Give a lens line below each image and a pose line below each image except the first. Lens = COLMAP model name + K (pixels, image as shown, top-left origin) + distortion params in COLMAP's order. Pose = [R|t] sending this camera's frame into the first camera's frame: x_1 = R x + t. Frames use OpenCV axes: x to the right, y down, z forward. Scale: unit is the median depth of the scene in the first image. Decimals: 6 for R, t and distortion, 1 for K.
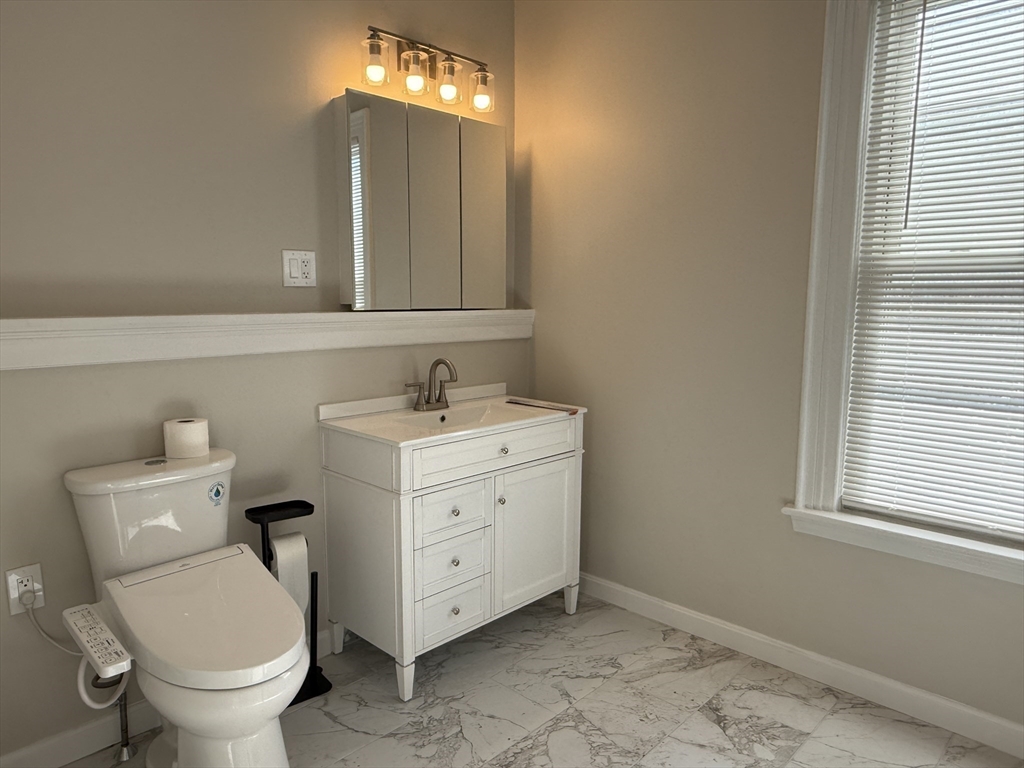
lens RADIAL K [[696.8, 0, 512.0], [0, 696.8, 384.0], [0, 0, 1]] dist [-0.002007, -0.000421]
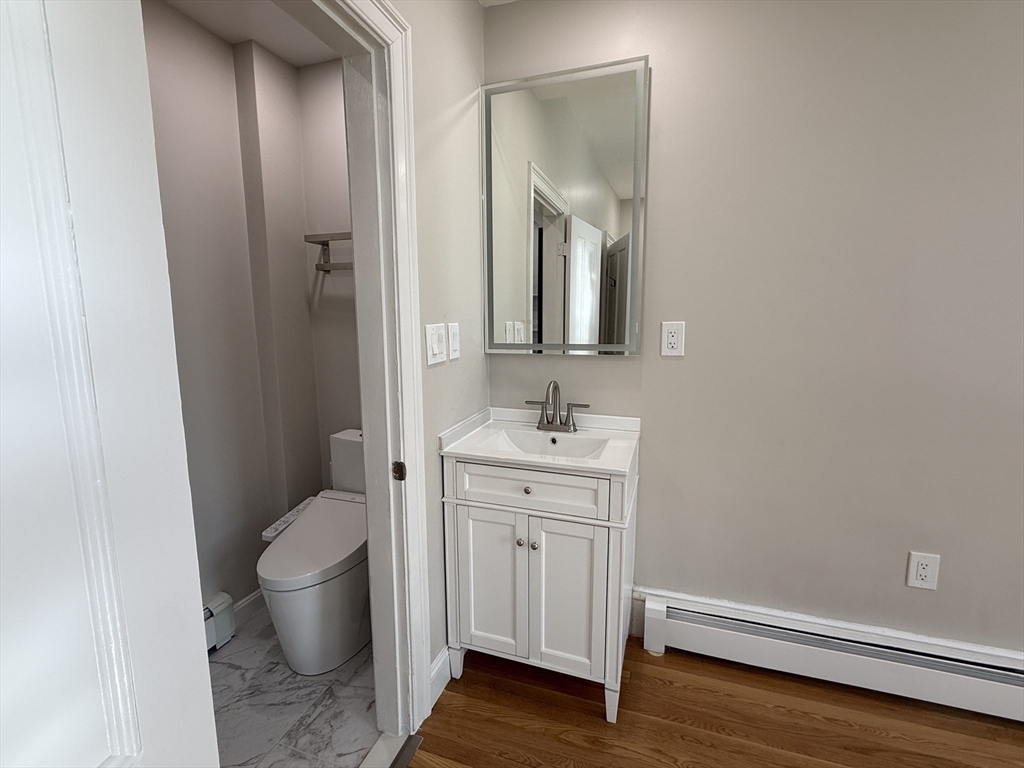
lens RADIAL K [[465.9, 0, 512.0], [0, 465.9, 384.0], [0, 0, 1]] dist [0.000603, -0.000233]
pose [[0.456920, 0.114848, -0.882062, 0.462771], [-0.101338, 0.991895, 0.076654, -0.077569], [0.883716, 0.054362, 0.464855, 0.657594]]
